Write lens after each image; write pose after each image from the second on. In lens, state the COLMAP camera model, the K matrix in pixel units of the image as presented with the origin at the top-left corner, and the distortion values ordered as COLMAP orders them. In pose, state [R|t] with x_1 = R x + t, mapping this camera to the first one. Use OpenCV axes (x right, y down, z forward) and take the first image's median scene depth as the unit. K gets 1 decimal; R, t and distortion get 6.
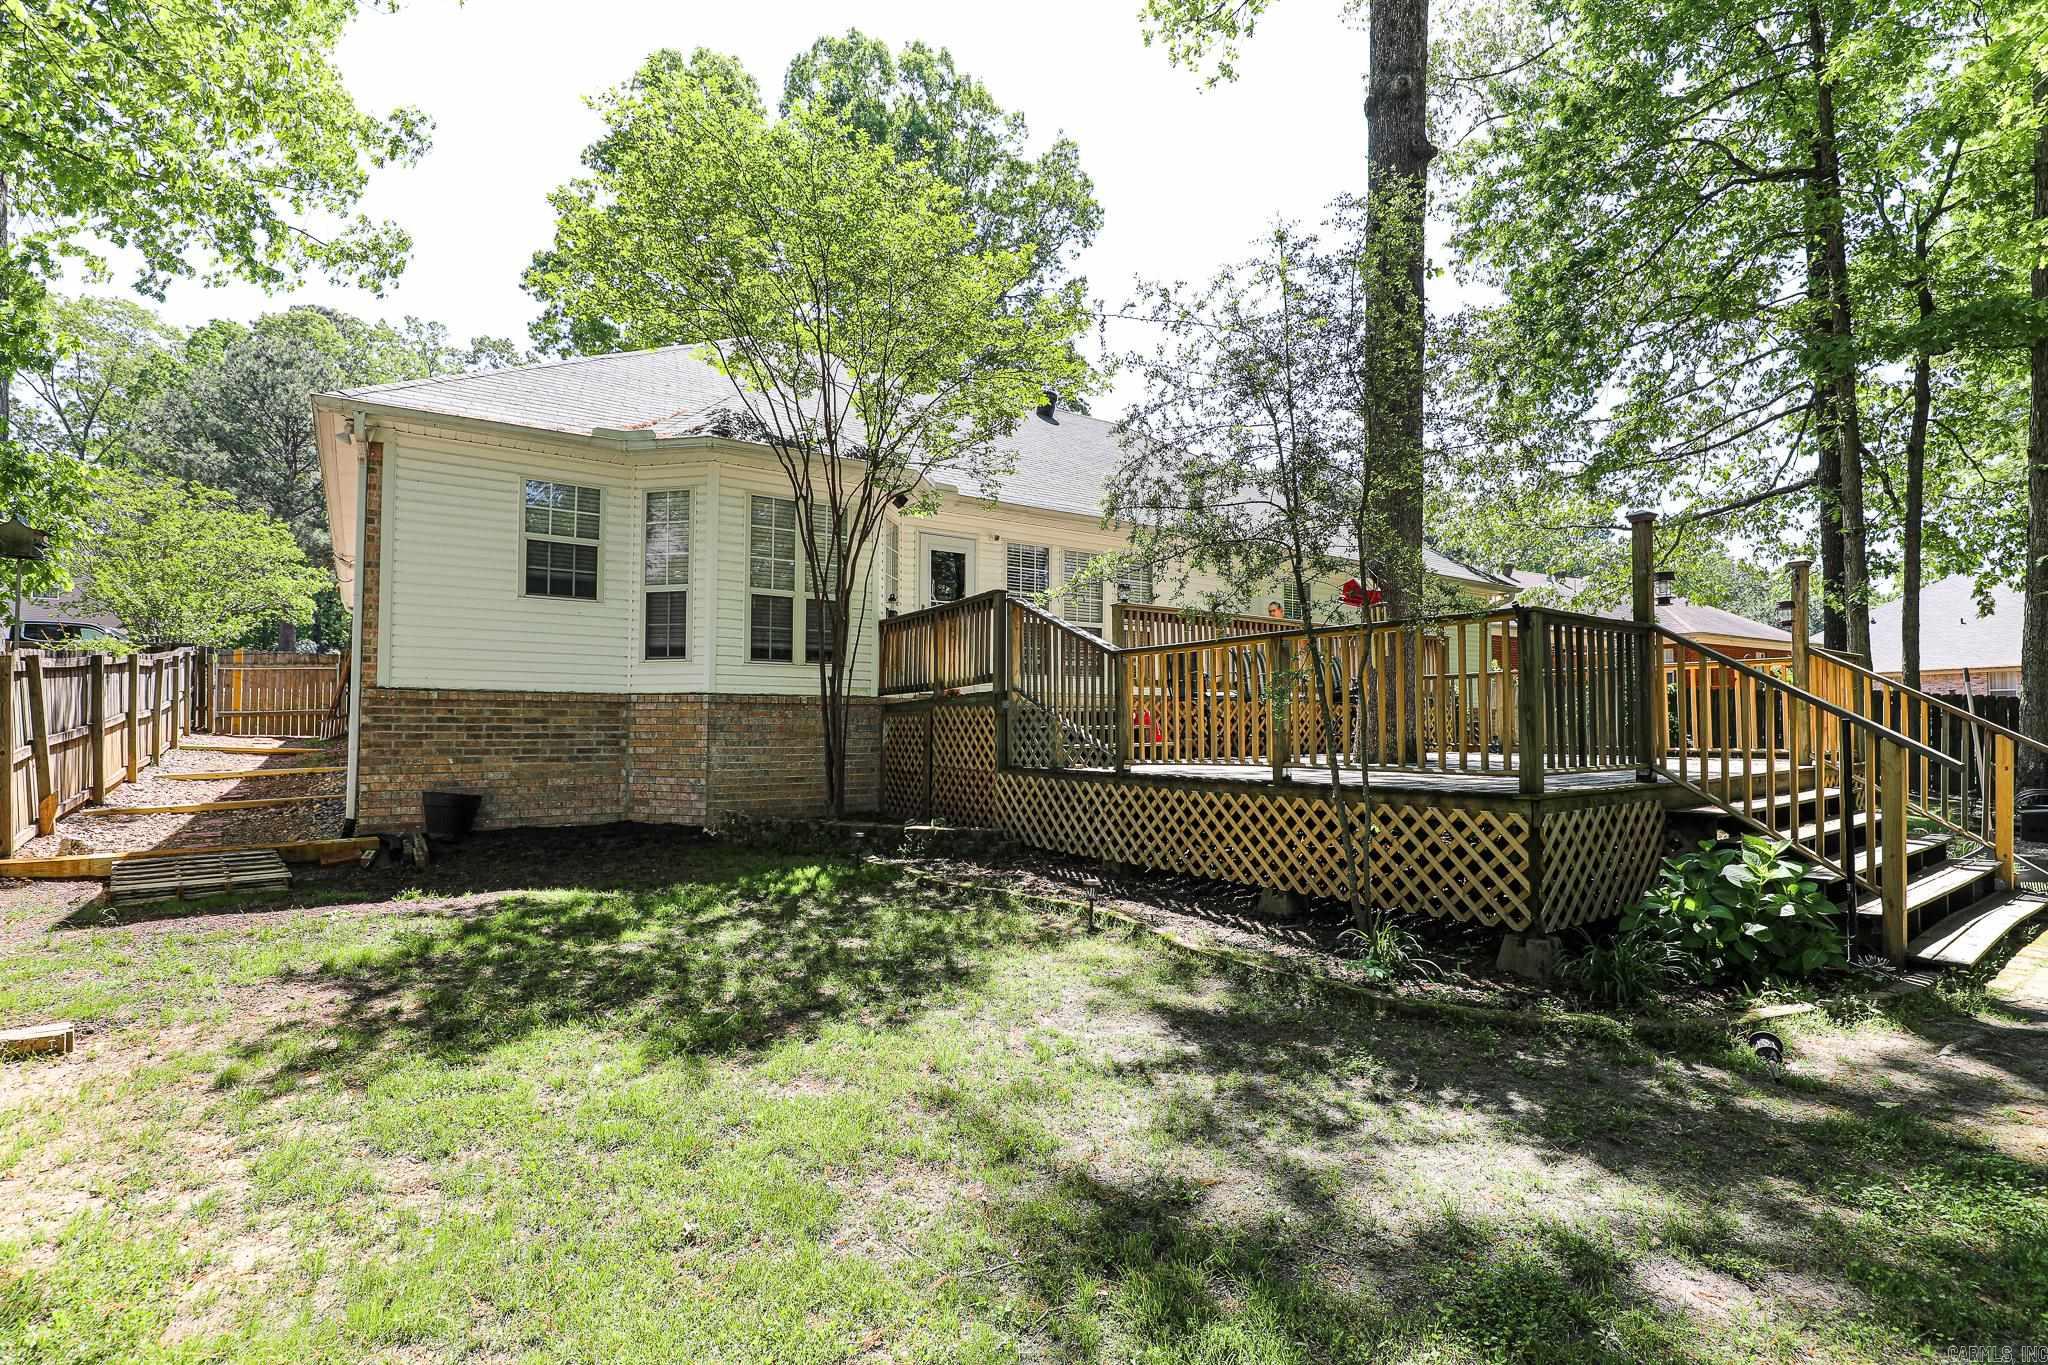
lens RADIAL K [[923.4, 0, 1044.9], [0, 923.4, 708.9], [0, 0, 1]] dist [-0.002896, 0.000147]
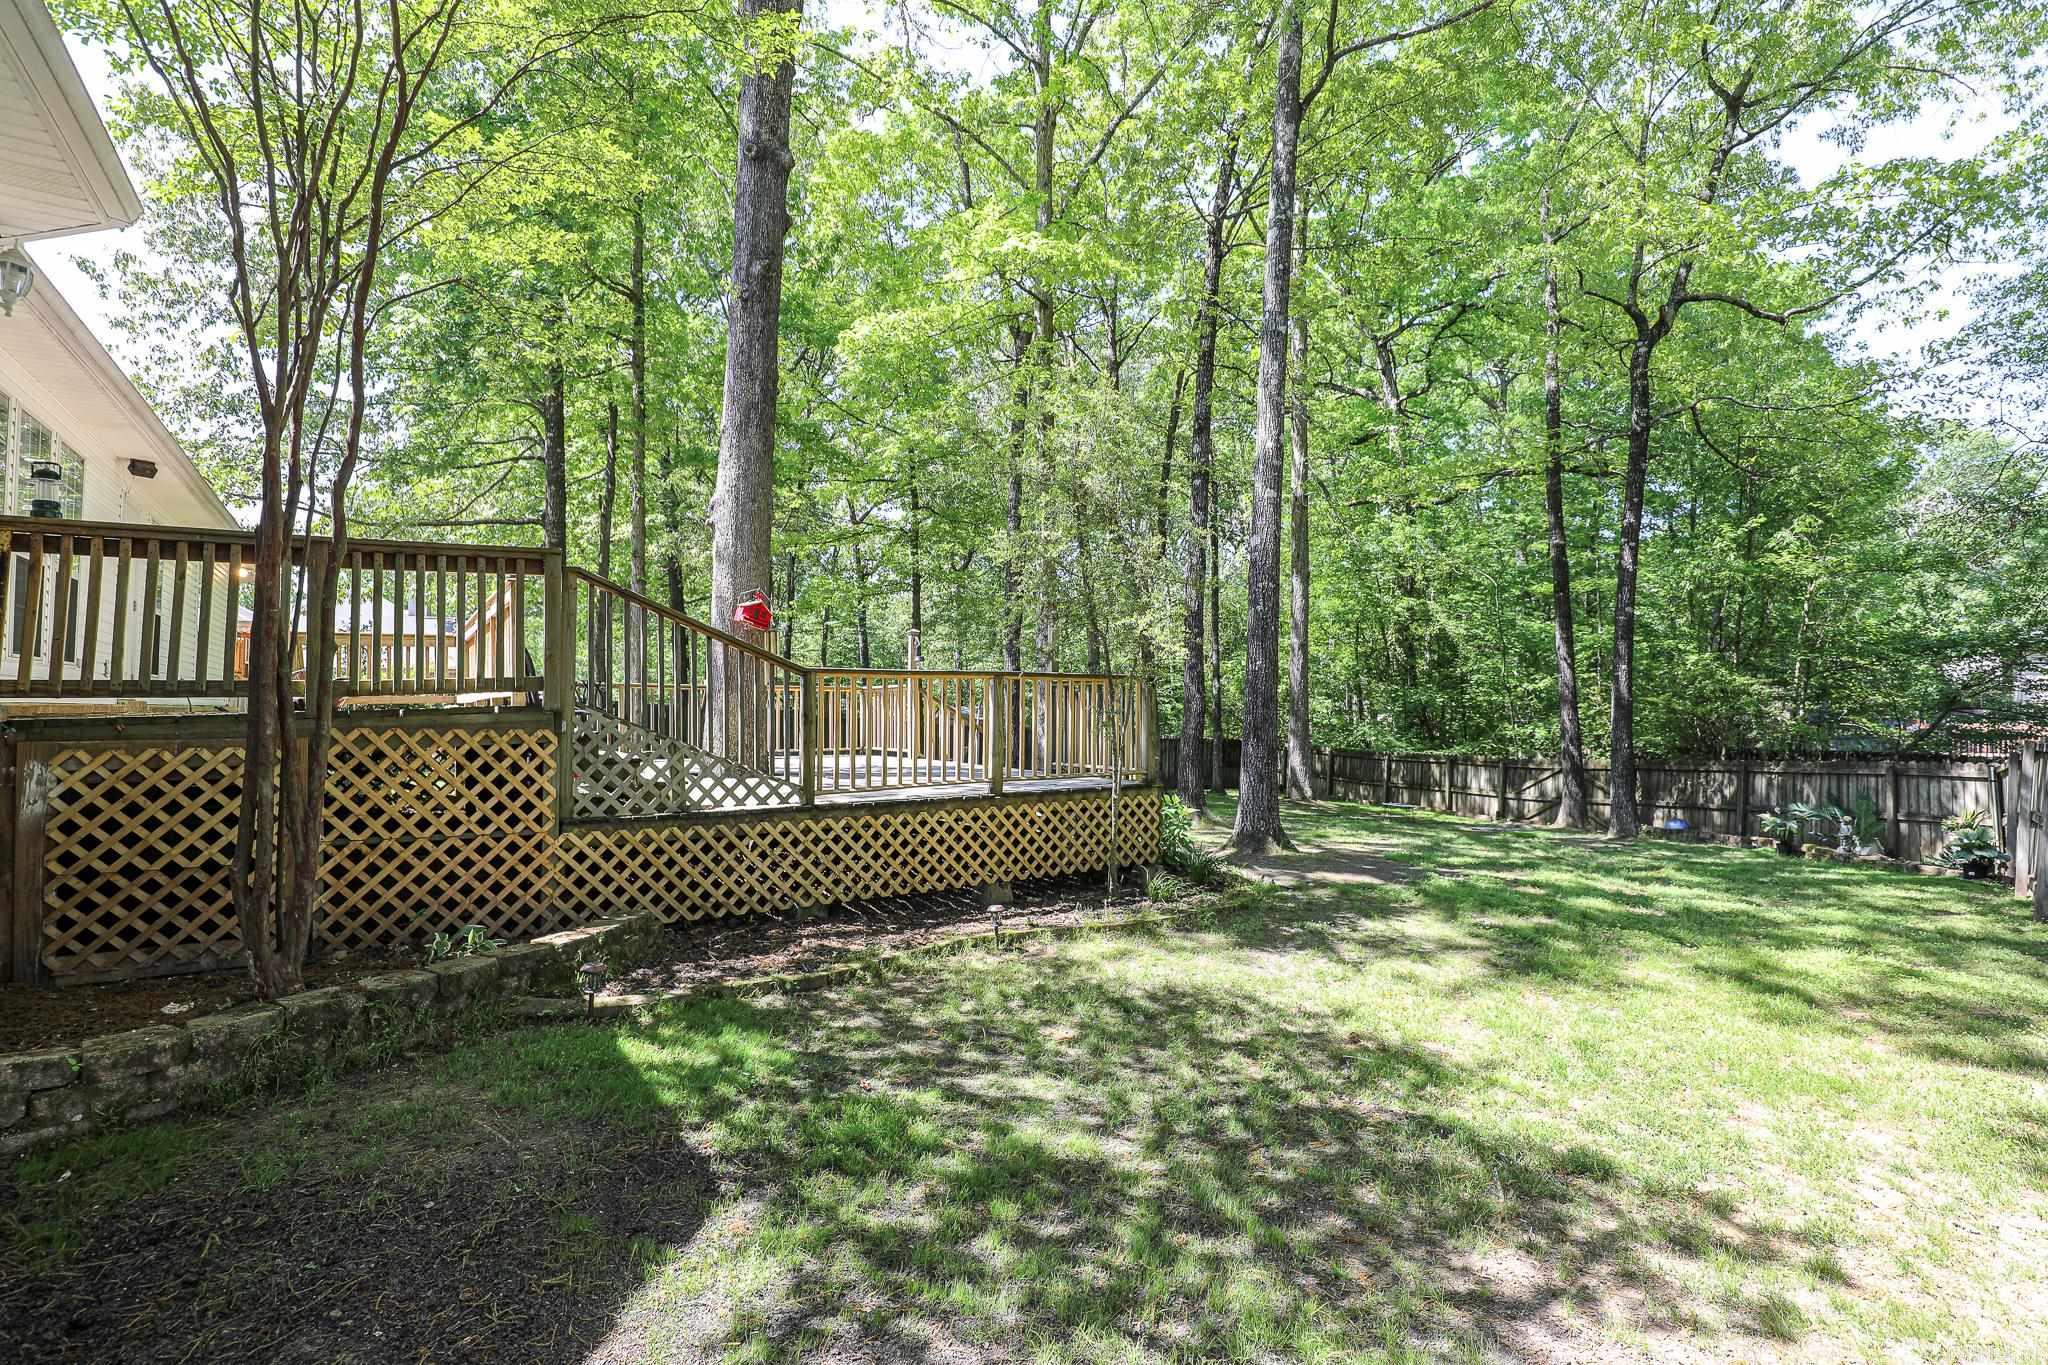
lens RADIAL K [[923.4, 0, 1044.9], [0, 923.4, 708.9], [0, 0, 1]] dist [-0.002896, 0.000147]
pose [[0.004238, 0.007423, 0.999963, -0.617174], [-0.019240, 0.999788, -0.007340, -0.013864], [-0.999806, -0.019208, 0.004380, 0.616412]]
